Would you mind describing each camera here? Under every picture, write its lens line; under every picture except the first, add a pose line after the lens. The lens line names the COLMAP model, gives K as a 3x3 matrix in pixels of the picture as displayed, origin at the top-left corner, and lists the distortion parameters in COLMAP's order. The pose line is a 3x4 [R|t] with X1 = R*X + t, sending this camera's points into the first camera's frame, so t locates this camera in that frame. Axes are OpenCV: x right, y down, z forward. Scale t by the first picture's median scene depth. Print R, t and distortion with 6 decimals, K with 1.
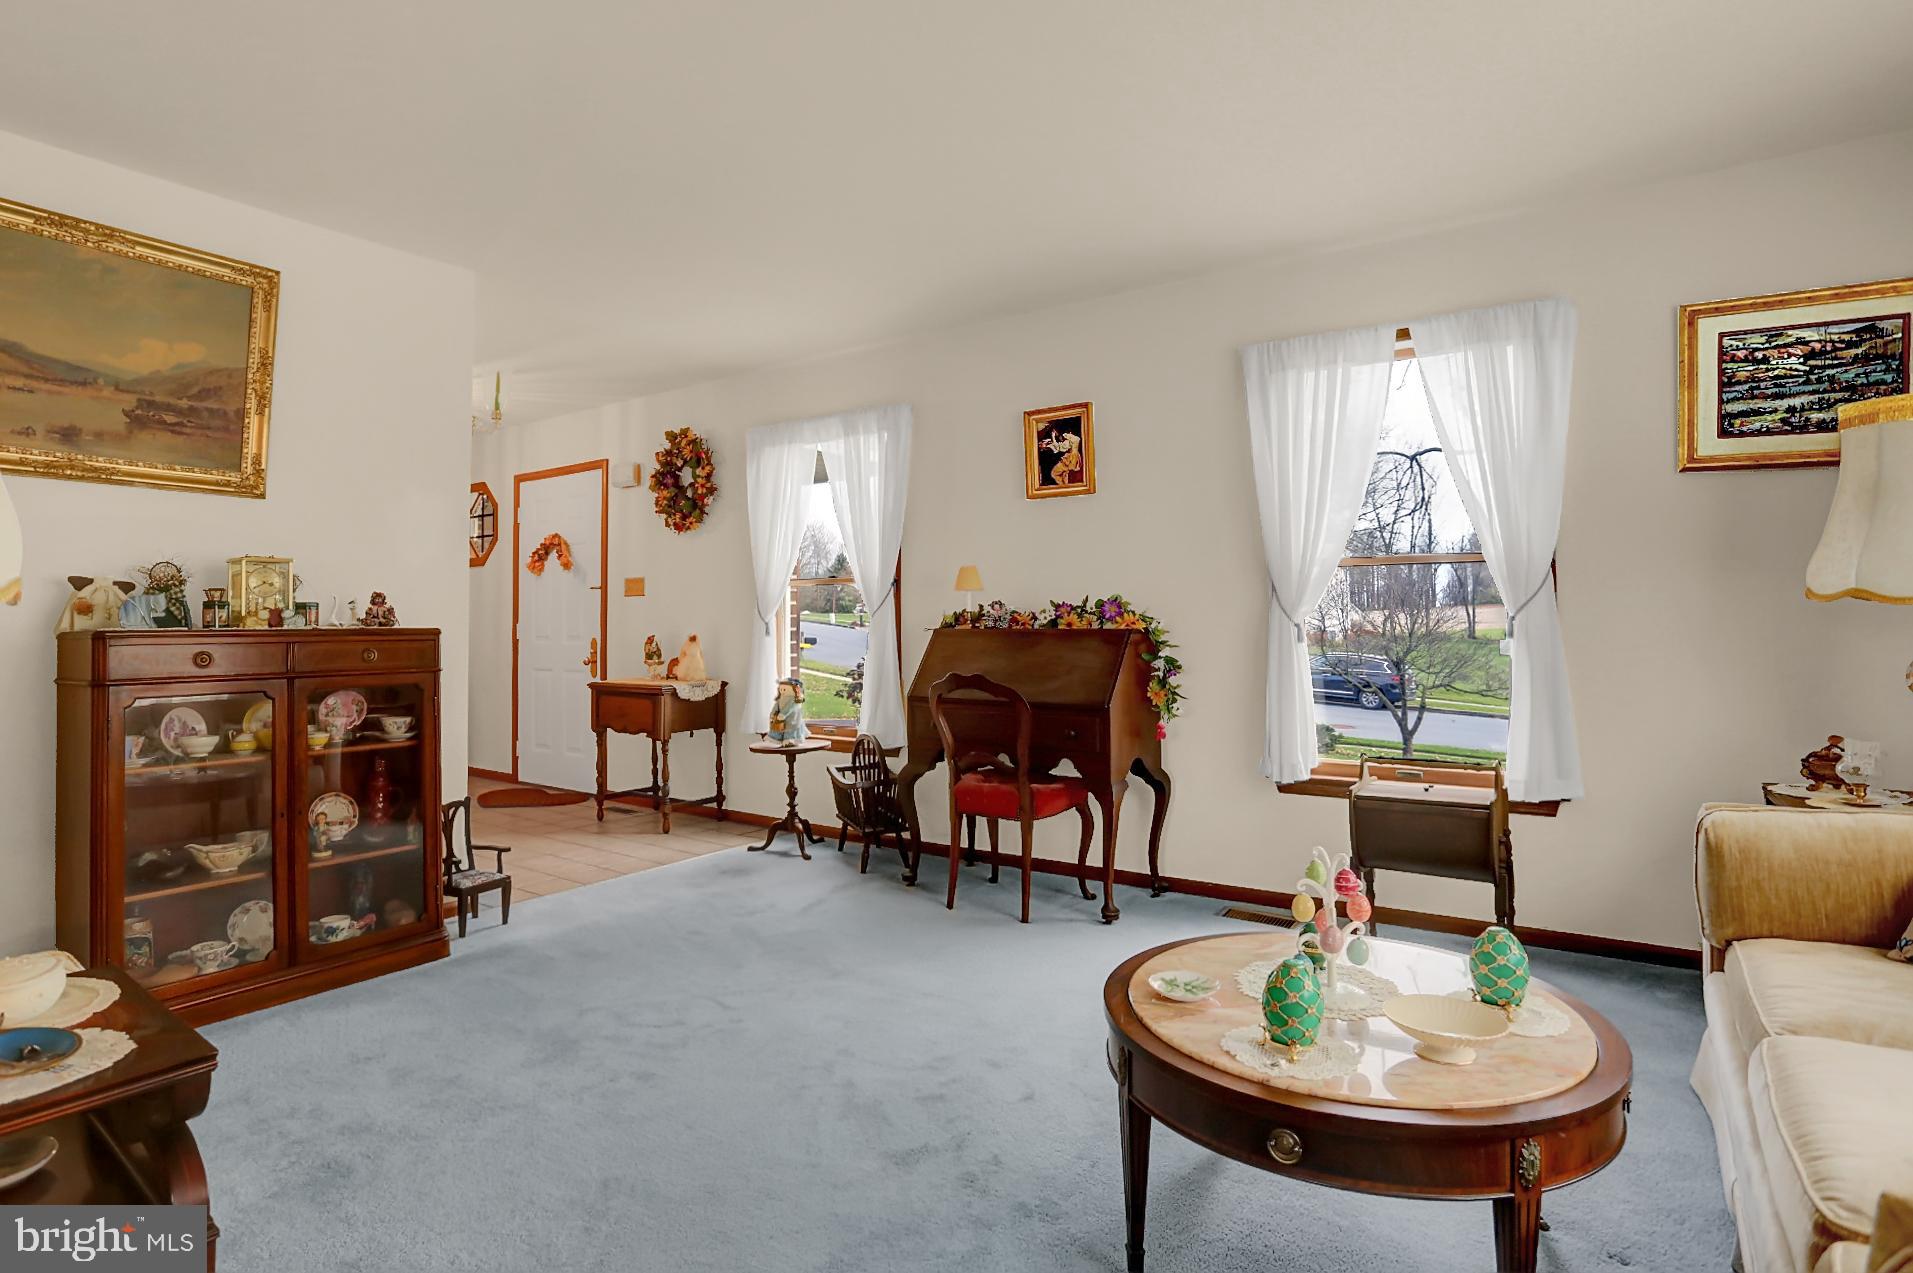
lens RADIAL K [[1004.0, 0, 954.4], [0, 1004.0, 612.5], [0, 0, 1]] dist [-0.001375, 0.000122]
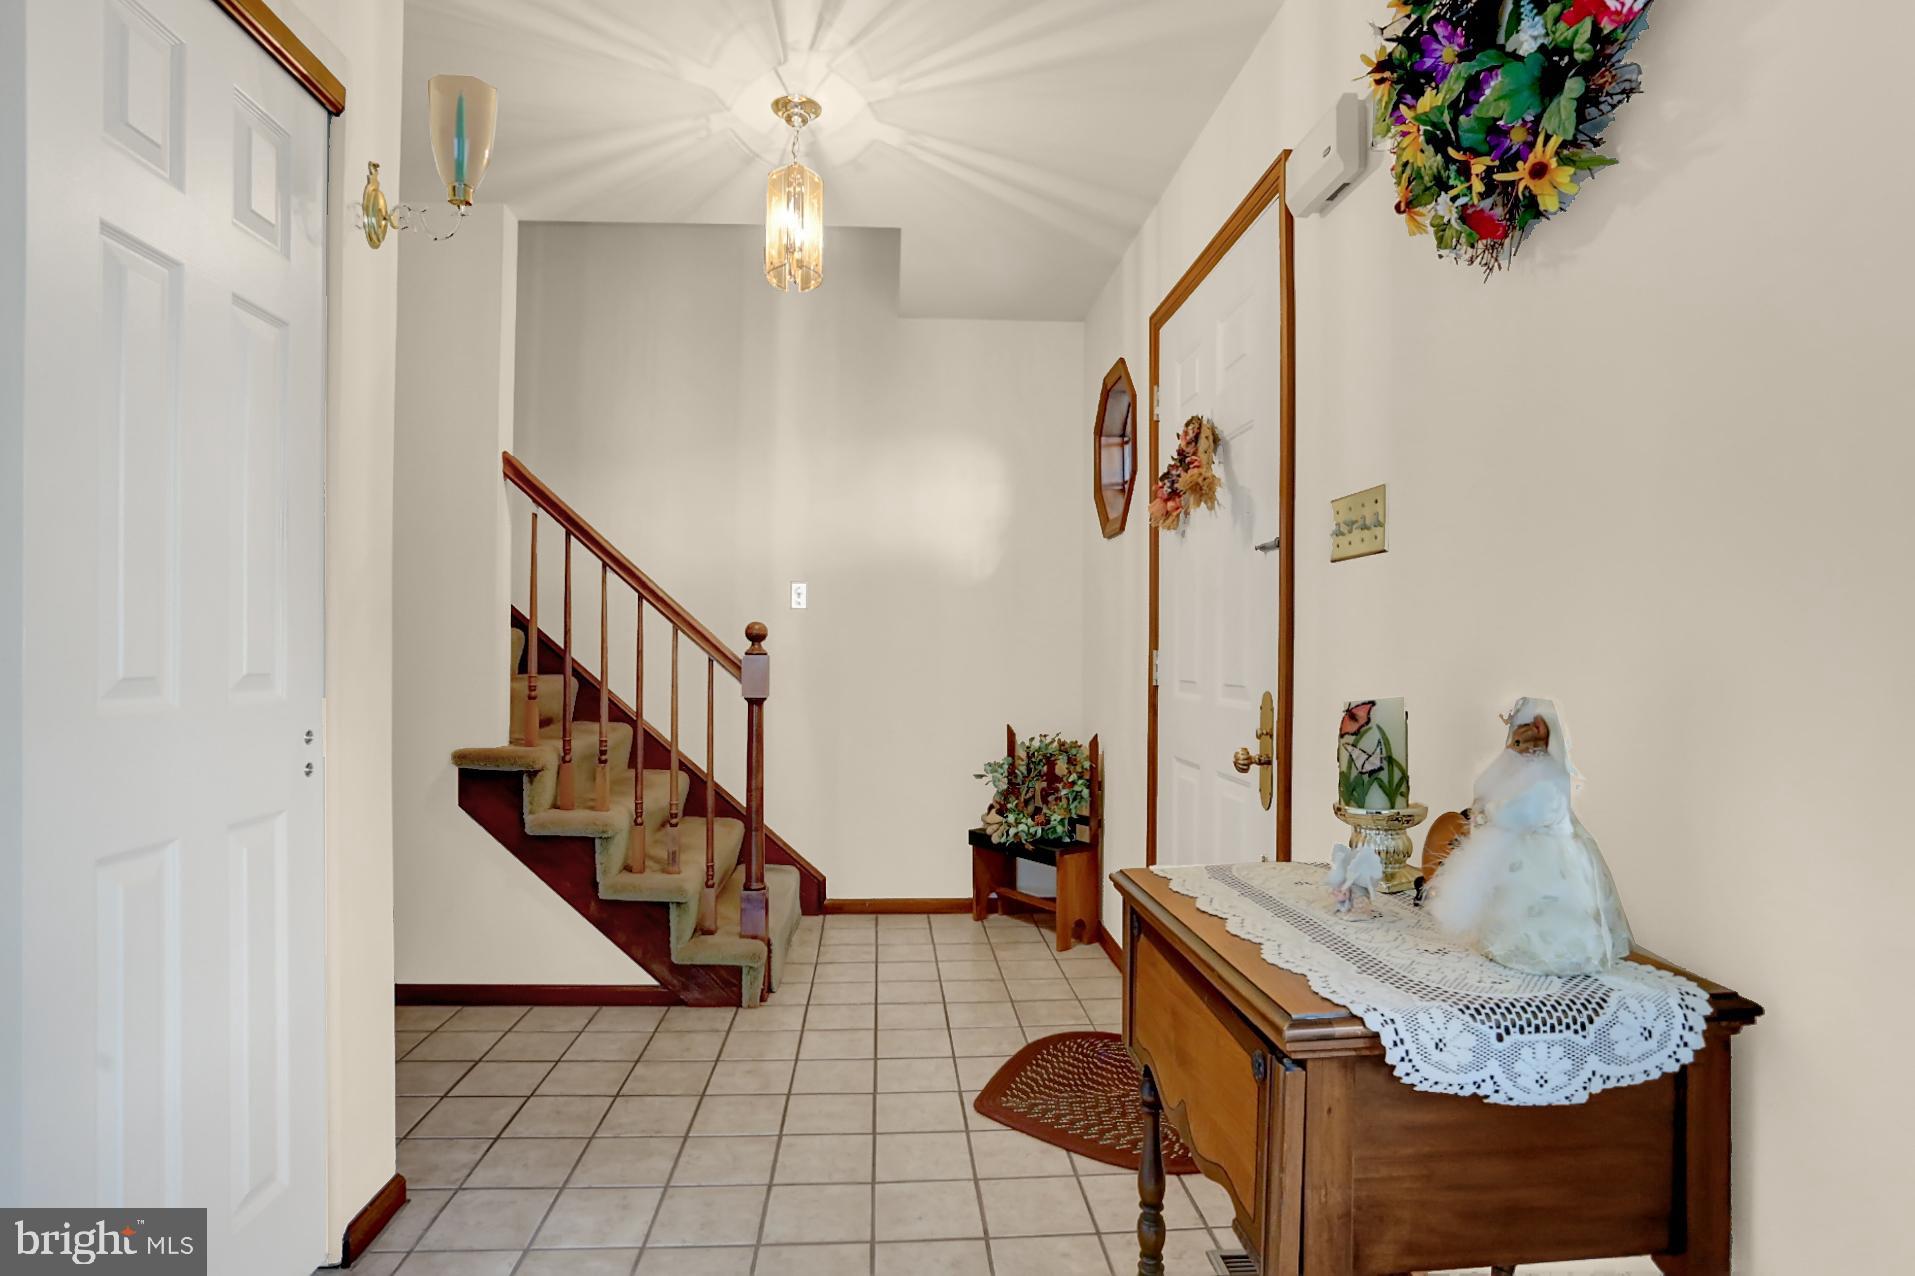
lens RADIAL K [[1005.3, 0, 957.5], [0, 1005.3, 638.0], [0, 0, 1]] dist [-0.002343, -0.000474]
pose [[0.625405, 0.000165, -0.780300, -0.174584], [-0.001763, 0.999998, -0.001202, 0.007812], [0.780298, 0.002127, 0.625404, 0.774676]]
